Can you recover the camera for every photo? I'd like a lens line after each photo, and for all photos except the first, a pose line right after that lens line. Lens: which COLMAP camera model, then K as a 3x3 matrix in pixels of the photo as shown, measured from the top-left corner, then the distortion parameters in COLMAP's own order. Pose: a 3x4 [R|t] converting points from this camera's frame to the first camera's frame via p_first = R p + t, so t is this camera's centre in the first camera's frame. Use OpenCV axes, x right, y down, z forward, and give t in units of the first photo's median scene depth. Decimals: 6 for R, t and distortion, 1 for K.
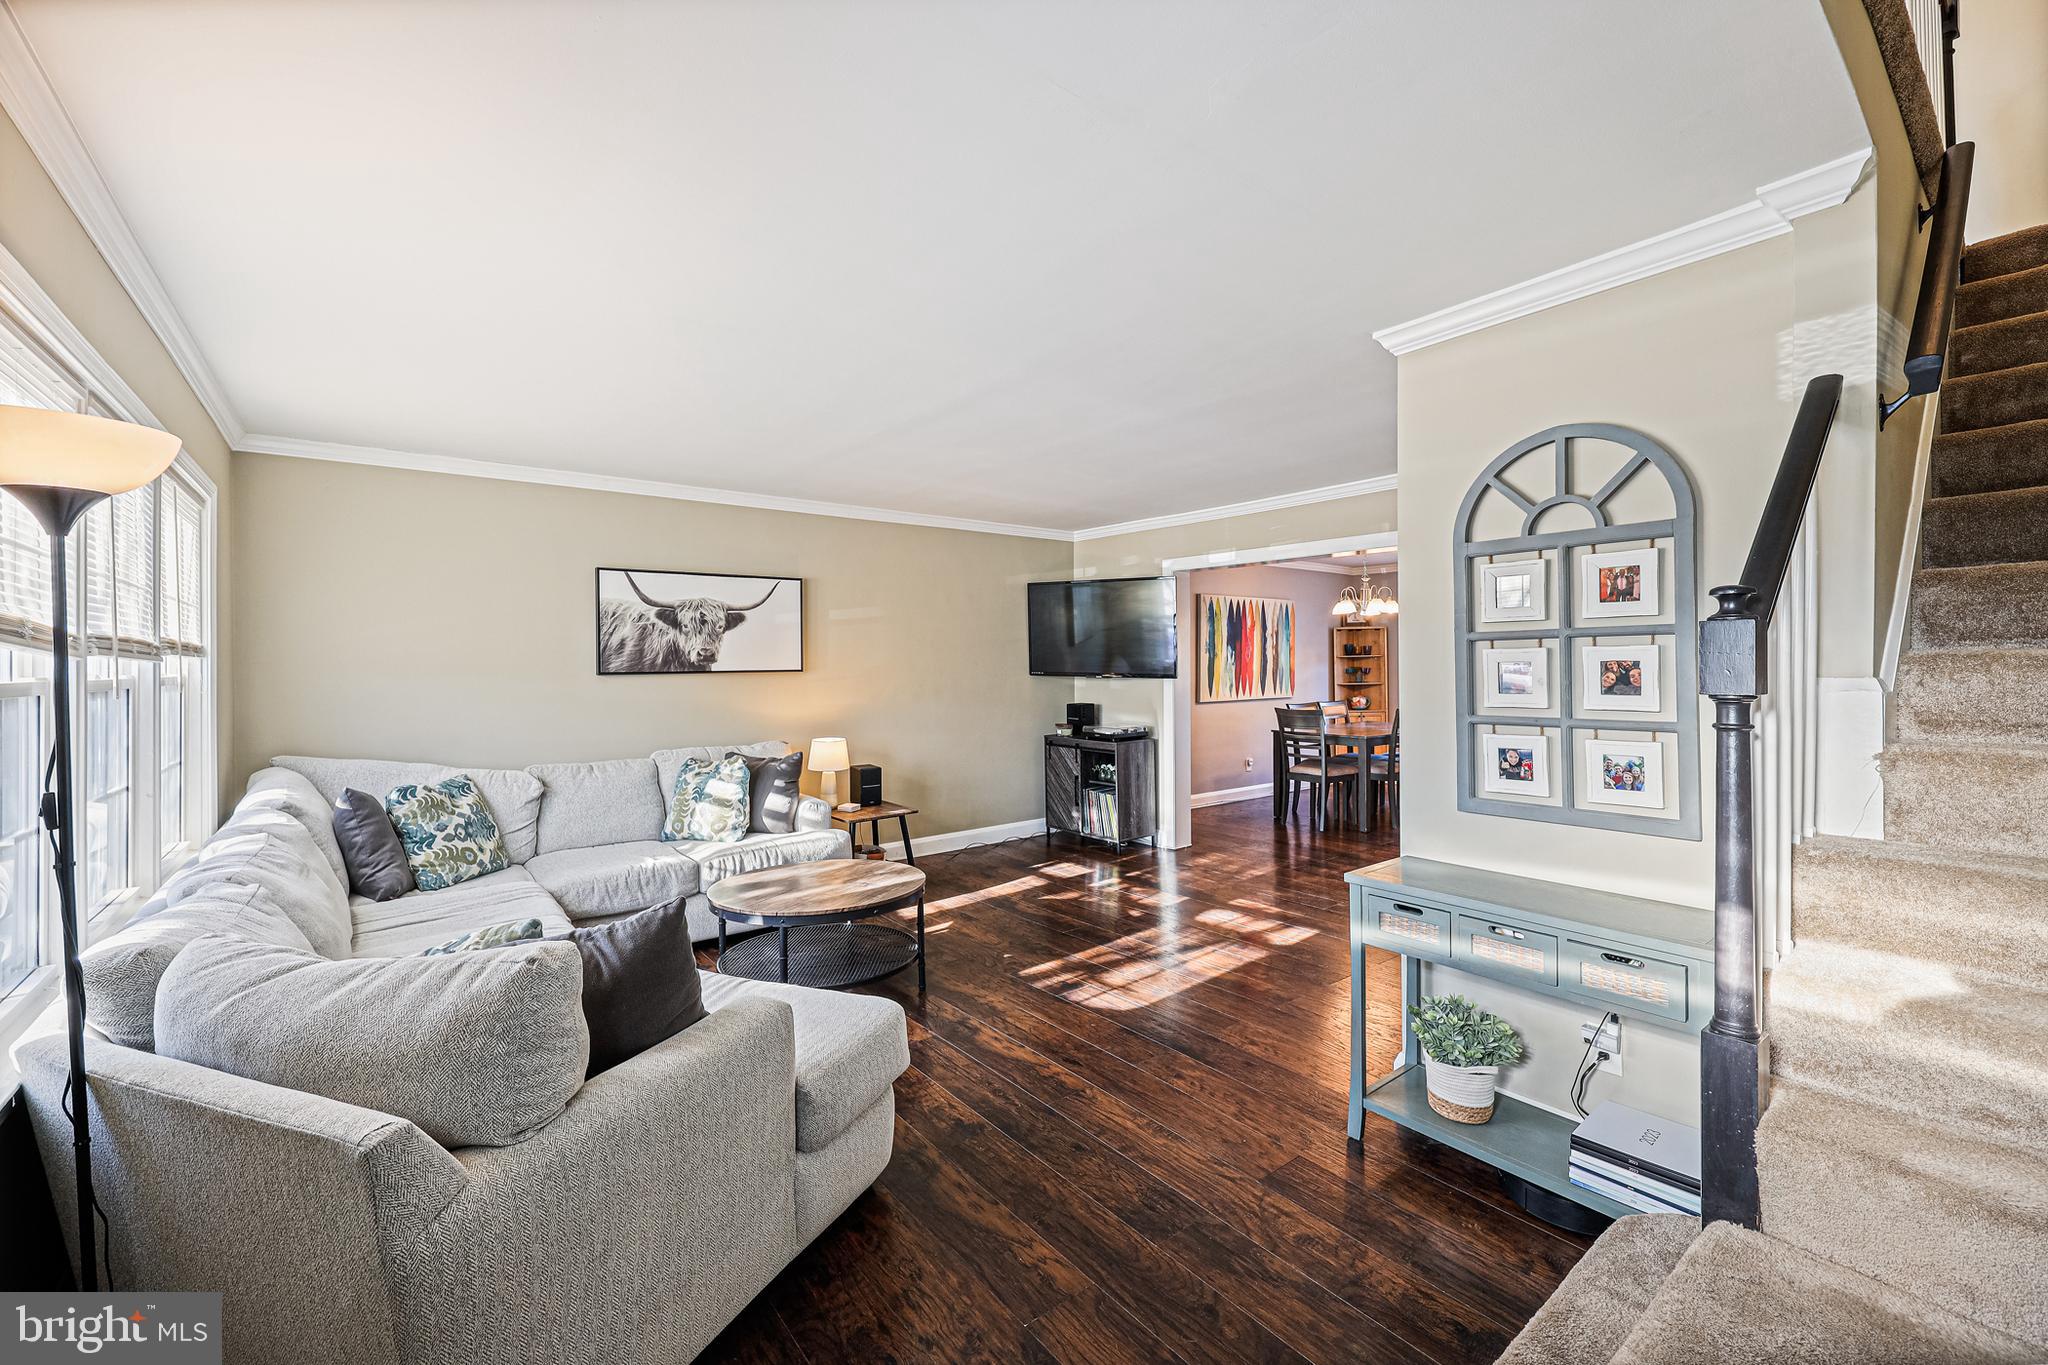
lens RADIAL K [[831.1, 0, 1022.2], [0, 831.1, 694.4], [0, 0, 1]] dist [-0.002449, -0.000821]
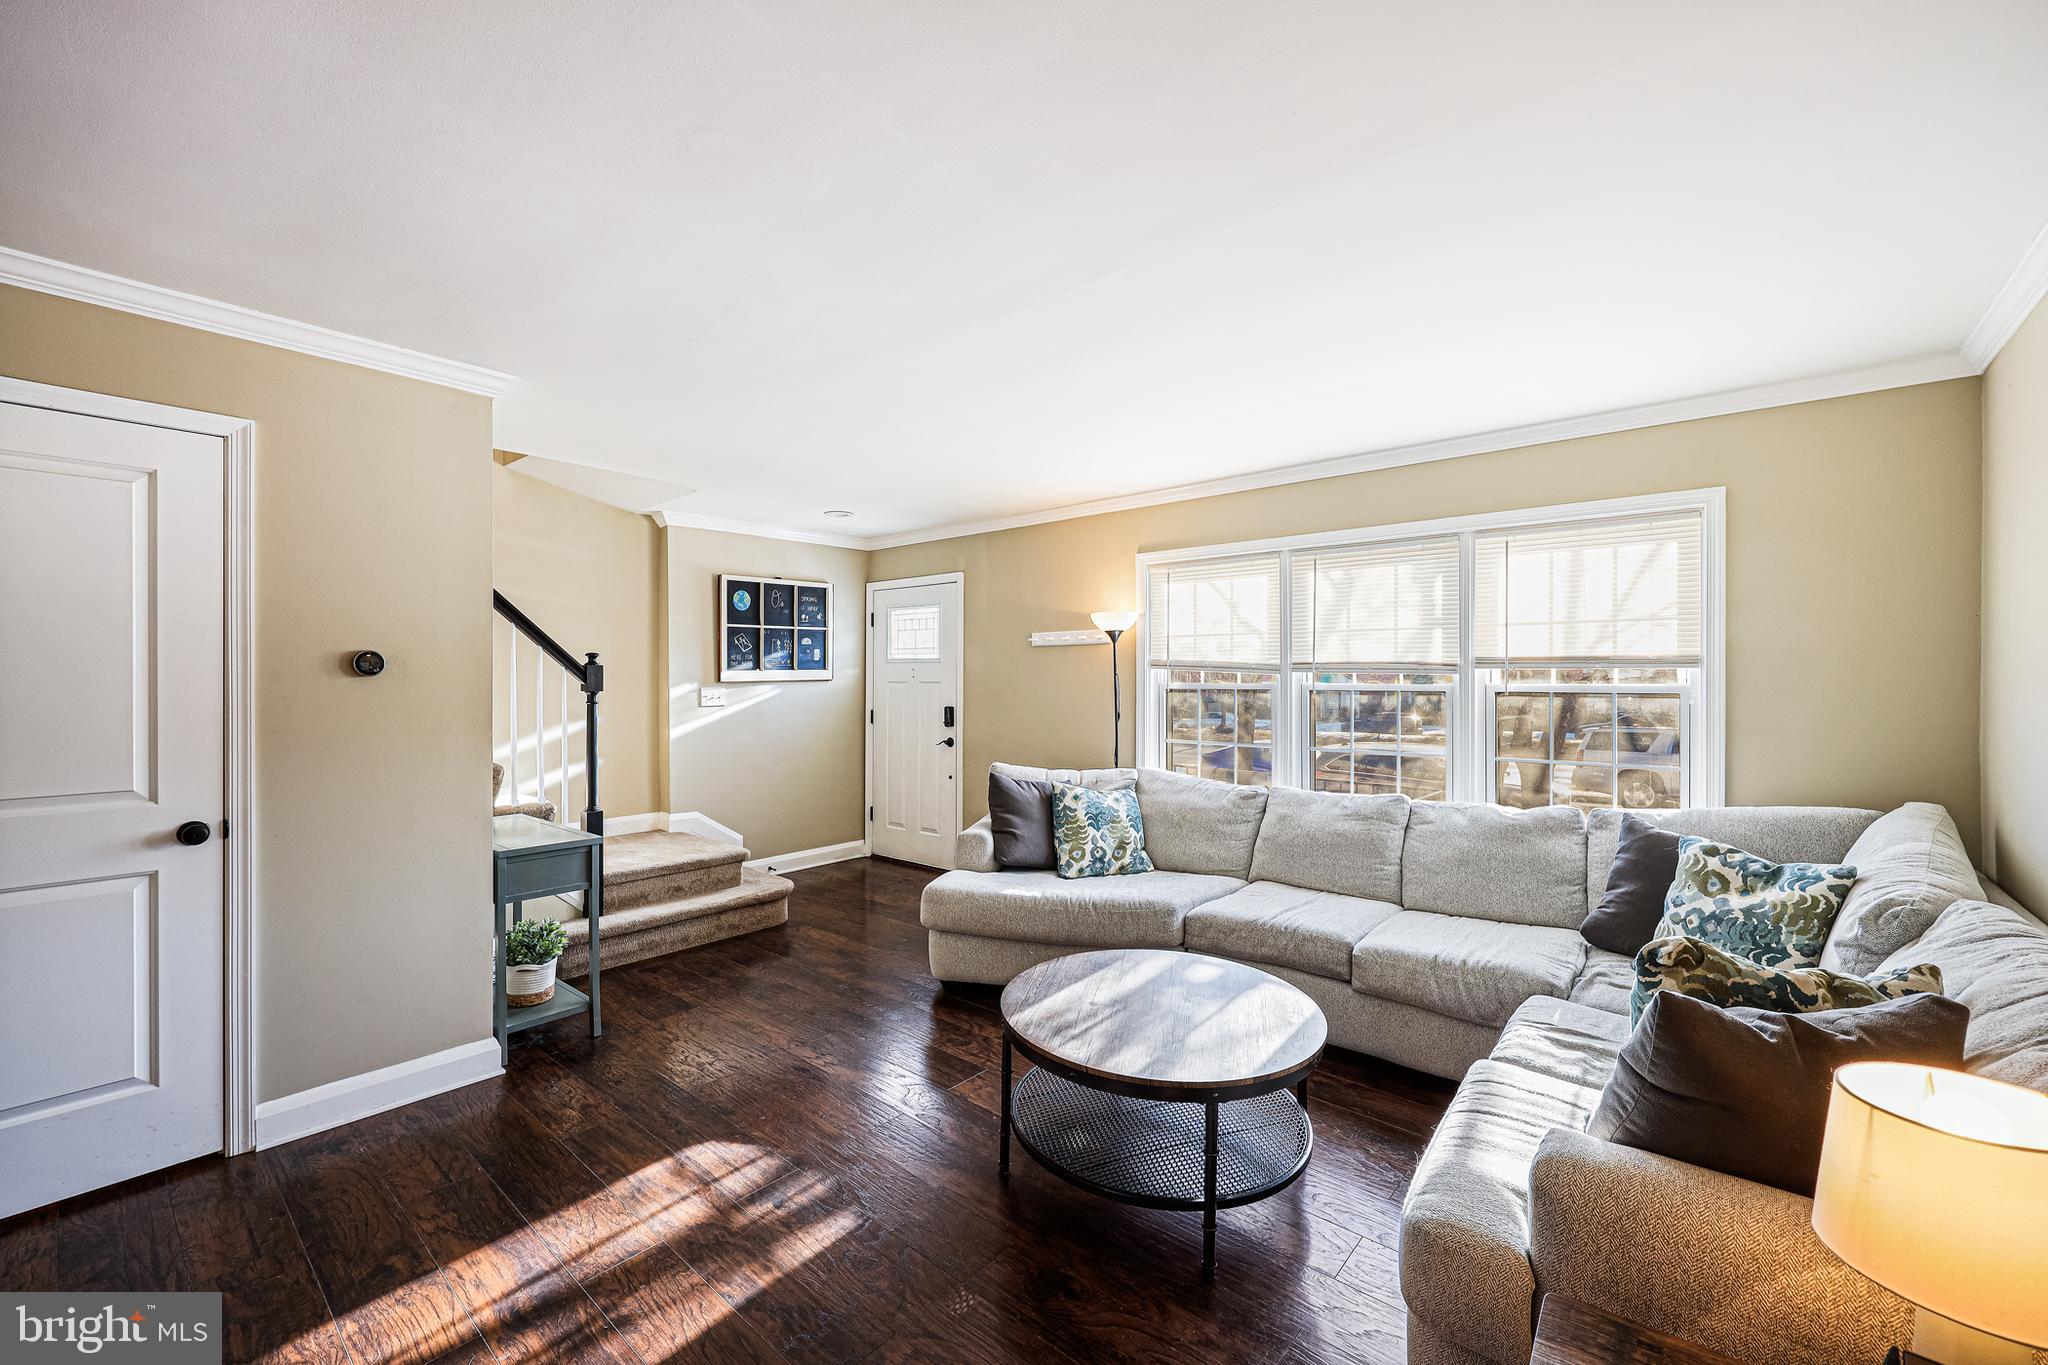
lens RADIAL K [[831.1, 0, 1035.3], [0, 831.1, 677.3], [0, 0, 1]] dist [-0.002449, -0.000821]
pose [[-0.976723, 0.006759, -0.214397, -0.003479], [-0.001097, 0.999333, 0.036501, -0.043168], [0.214501, 0.035886, -0.976064, 1.153213]]
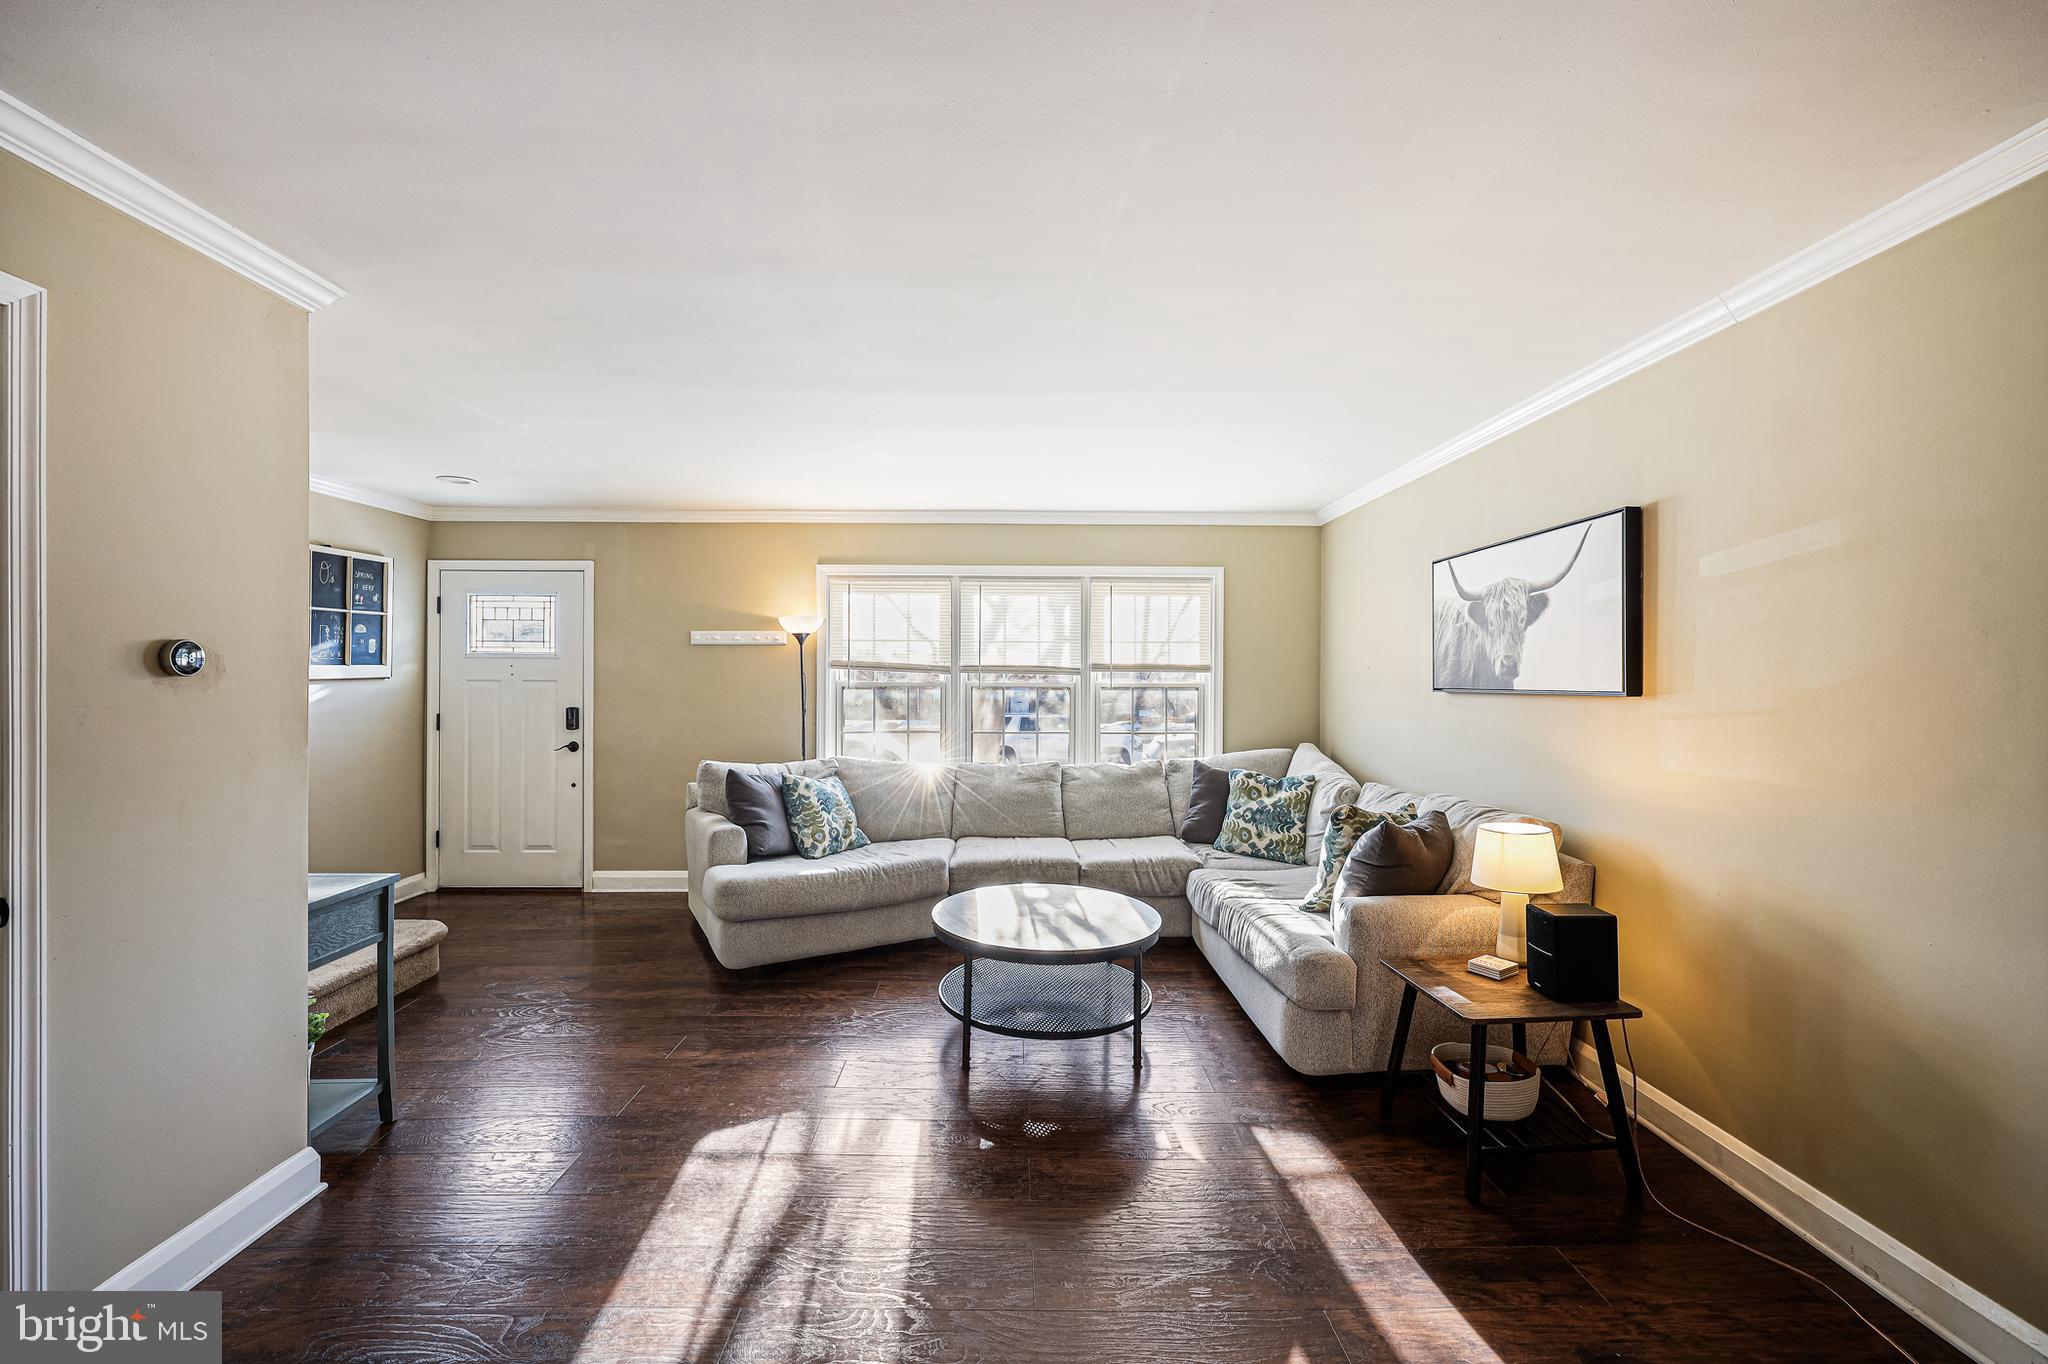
lens RADIAL K [[831.1, 0, 1029.3], [0, 831.1, 669.1], [0, 0, 1]] dist [-0.002449, -0.000821]
pose [[-0.583929, -0.002196, -0.811802, 0.372419], [-0.029851, 0.999378, 0.018768, -0.045249], [0.811256, 0.035192, -0.583632, 1.079432]]
